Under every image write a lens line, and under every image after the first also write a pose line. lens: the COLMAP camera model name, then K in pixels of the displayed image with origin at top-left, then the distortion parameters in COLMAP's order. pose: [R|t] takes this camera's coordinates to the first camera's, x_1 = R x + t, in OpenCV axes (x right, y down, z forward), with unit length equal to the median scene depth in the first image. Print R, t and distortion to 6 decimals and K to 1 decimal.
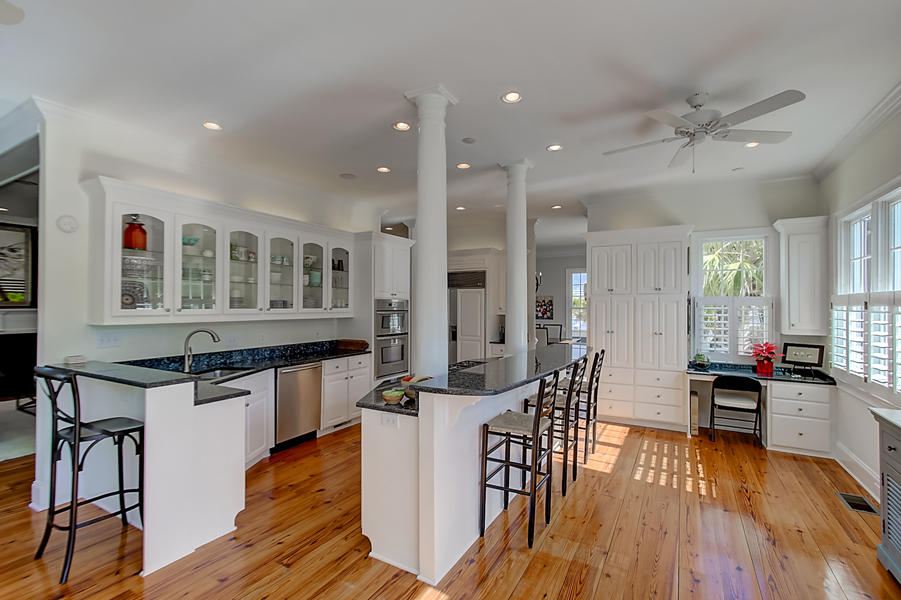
lens RADIAL K [[405.9, 0, 450.6], [0, 405.9, 302.6], [0, 0, 1]] dist [-0.000403, 0.000250]
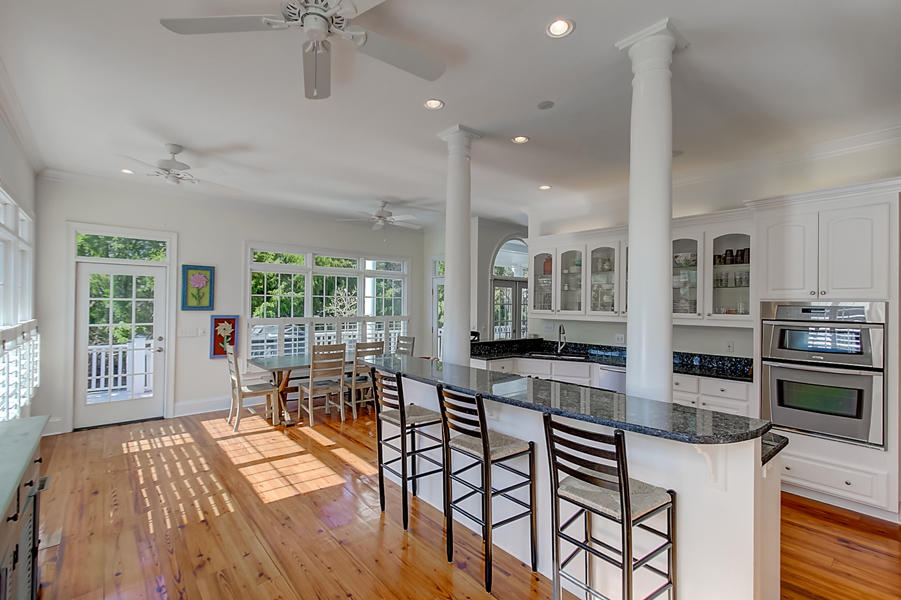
lens RADIAL K [[405.9, 0, 450.6], [0, 405.9, 302.6], [0, 0, 1]] dist [-0.000403, 0.000250]
pose [[-0.335069, -0.009560, -0.942145, 0.752175], [-0.005516, 0.999951, -0.008185, 0.001673], [0.942177, 0.002454, -0.335106, 0.949329]]
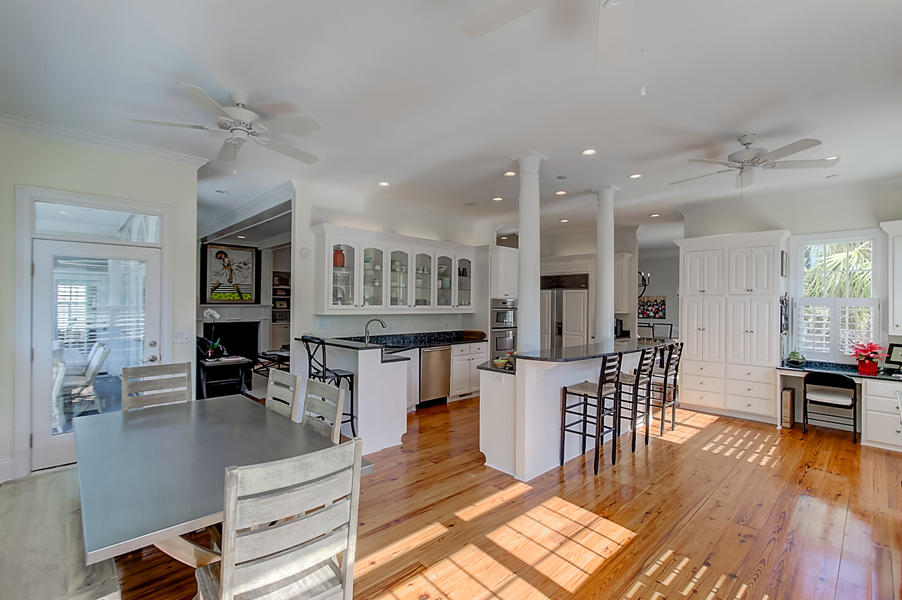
lens RADIAL K [[406.3, 0, 451.1], [0, 406.3, 302.6], [0, 0, 1]] dist [-0.000403, 0.000250]
pose [[0.958533, 0.005925, -0.284920, 0.067967], [-0.005239, 0.999981, 0.003169, 0.000009], [0.284934, -0.001545, 0.958546, -0.304523]]
